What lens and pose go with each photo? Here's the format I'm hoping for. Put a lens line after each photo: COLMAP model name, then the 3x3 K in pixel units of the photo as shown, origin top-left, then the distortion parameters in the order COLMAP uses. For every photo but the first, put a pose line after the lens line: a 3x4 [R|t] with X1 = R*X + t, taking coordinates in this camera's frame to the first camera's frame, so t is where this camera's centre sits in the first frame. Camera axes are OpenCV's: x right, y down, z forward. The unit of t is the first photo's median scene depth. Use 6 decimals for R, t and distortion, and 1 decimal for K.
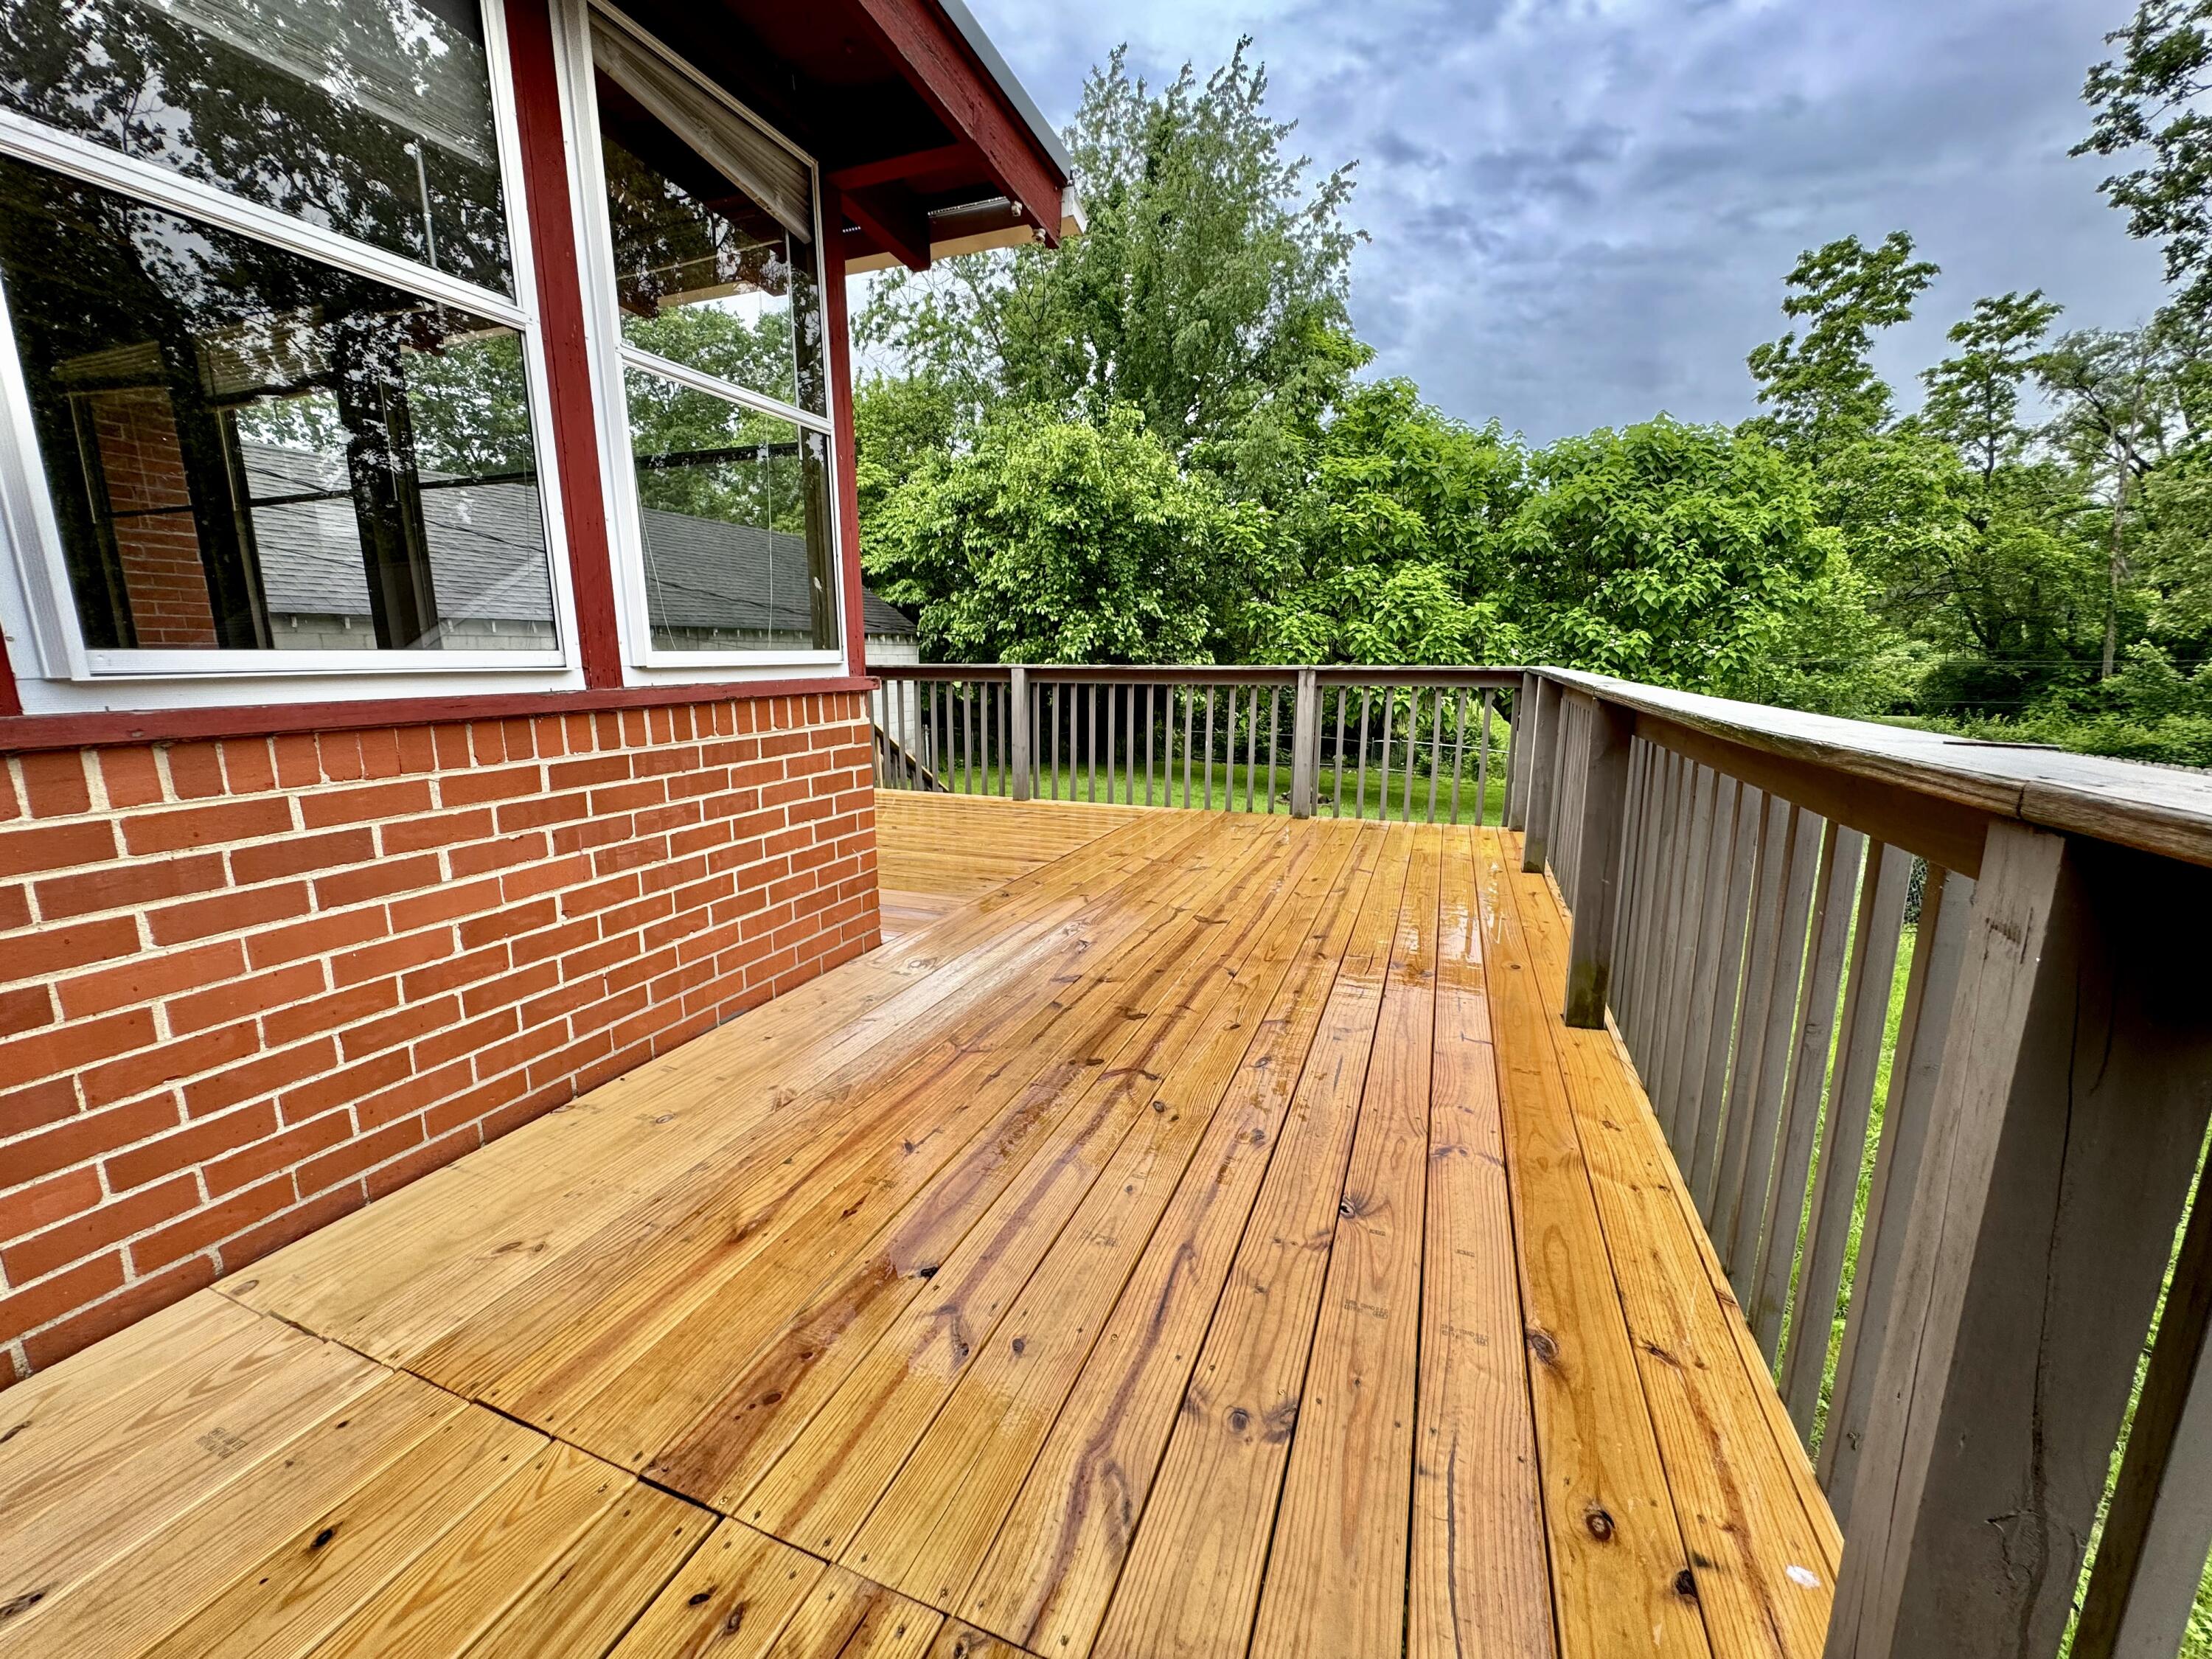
lens RADIAL K [[882.7, 0, 1098.9], [0, 882.7, 828.5], [0, 0, 1]] dist [-0.003797, 0.000406]
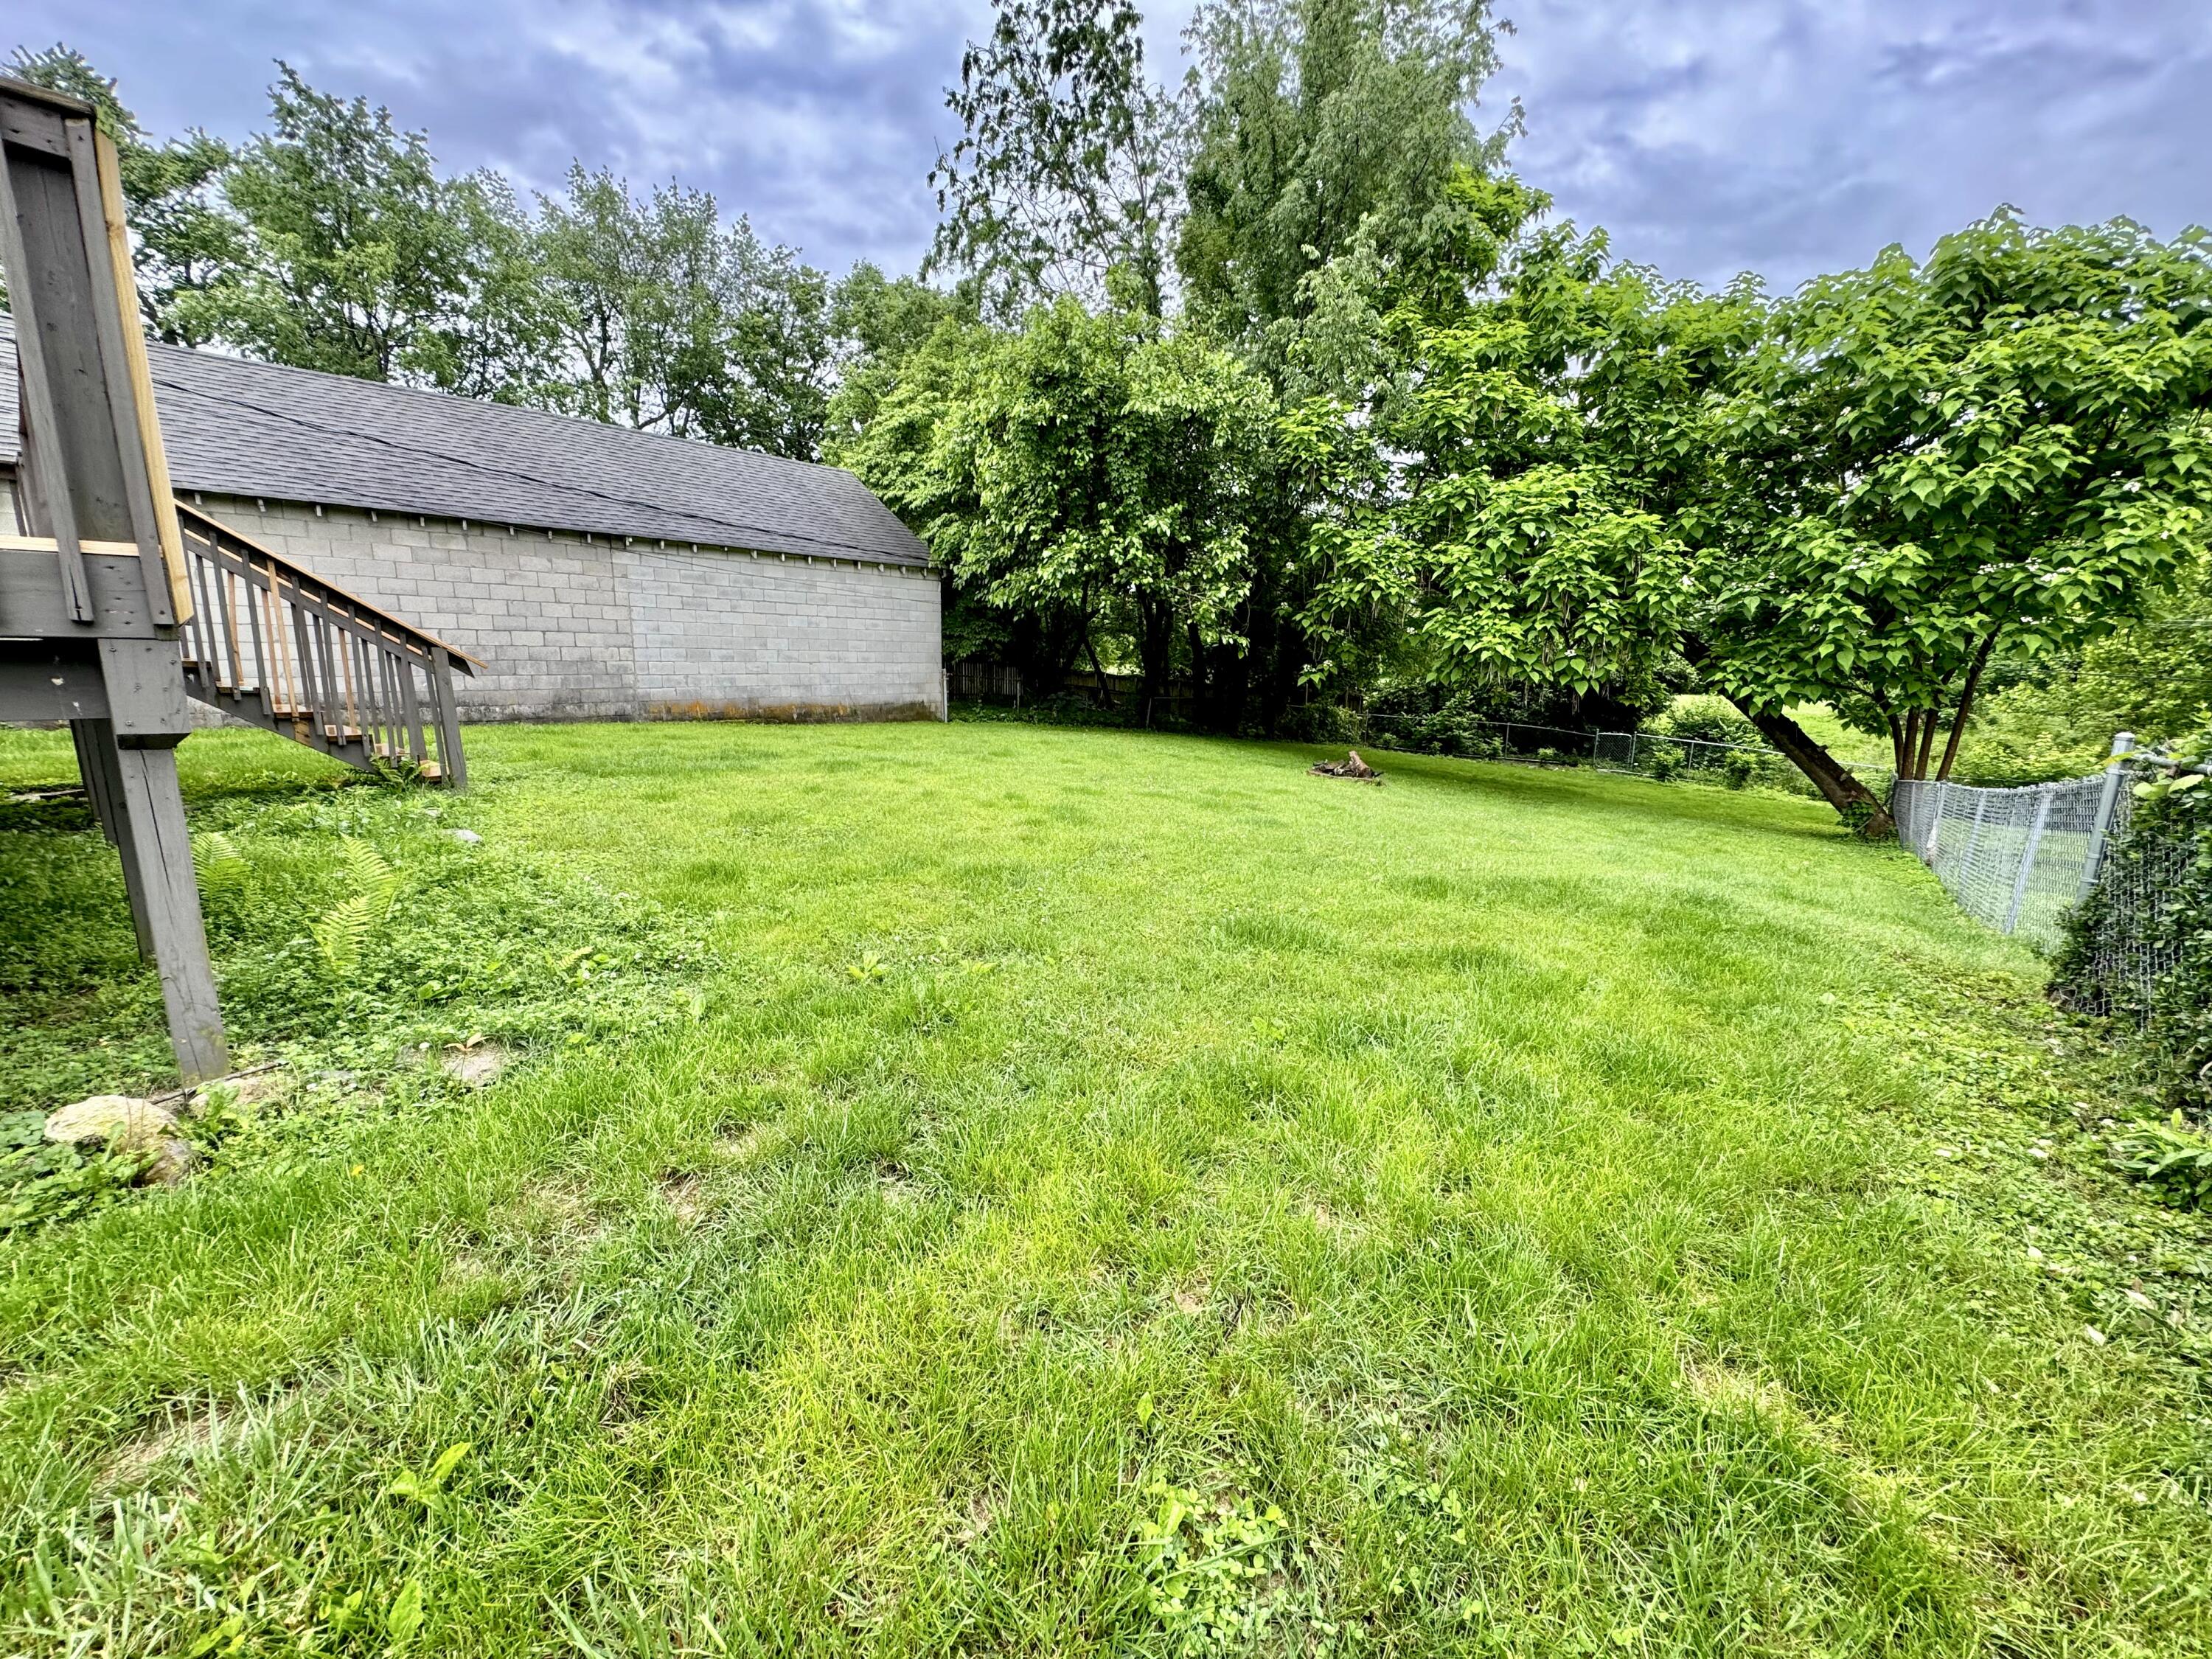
lens RADIAL K [[882.7, 0, 1106.2], [0, 882.7, 831.7], [0, 0, 1]] dist [-0.003797, 0.000406]
pose [[0.940220, 0.085051, -0.329777, 0.290140], [-0.085746, 0.996239, 0.012467, 0.026333], [0.329597, 0.016556, 0.943976, 0.201653]]
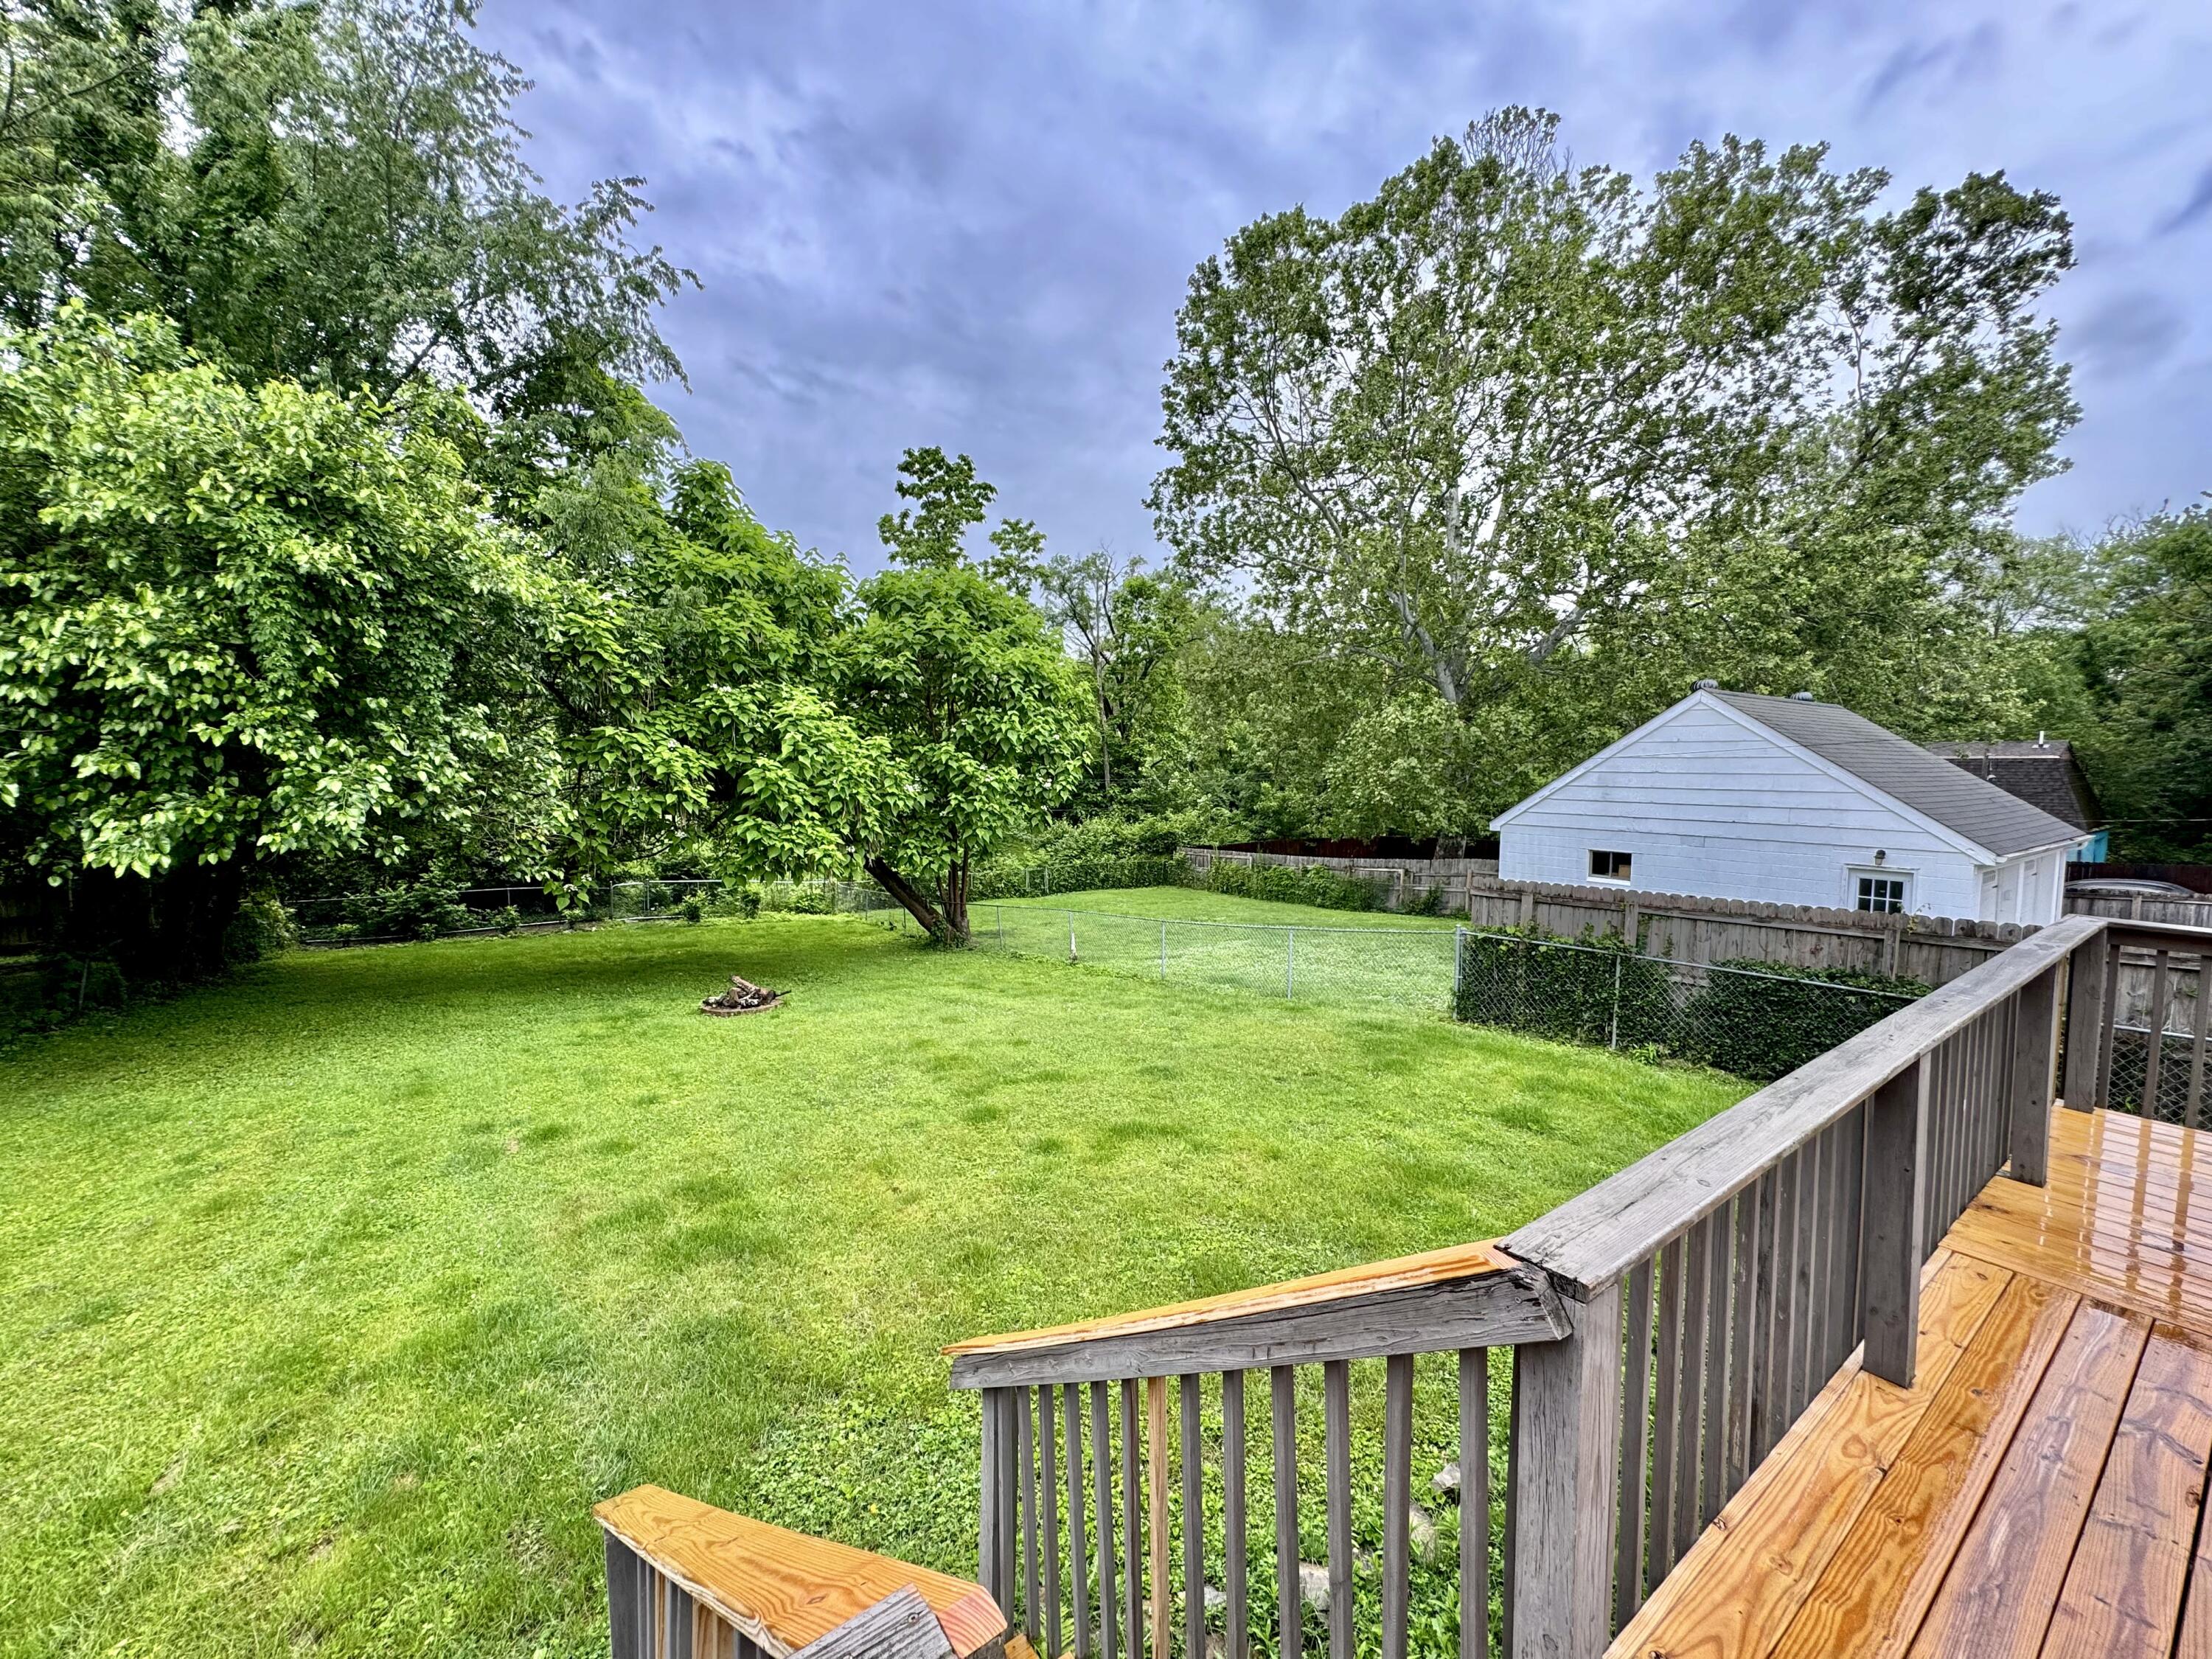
lens RADIAL K [[882.7, 0, 1105.9], [0, 882.7, 833.3], [0, 0, 1]] dist [-0.003797, 0.000406]
pose [[0.550866, -0.069710, 0.831677, -0.191505], [0.163176, 0.986270, -0.025413, -0.098583], [-0.818486, 0.149709, 0.554678, 0.330024]]
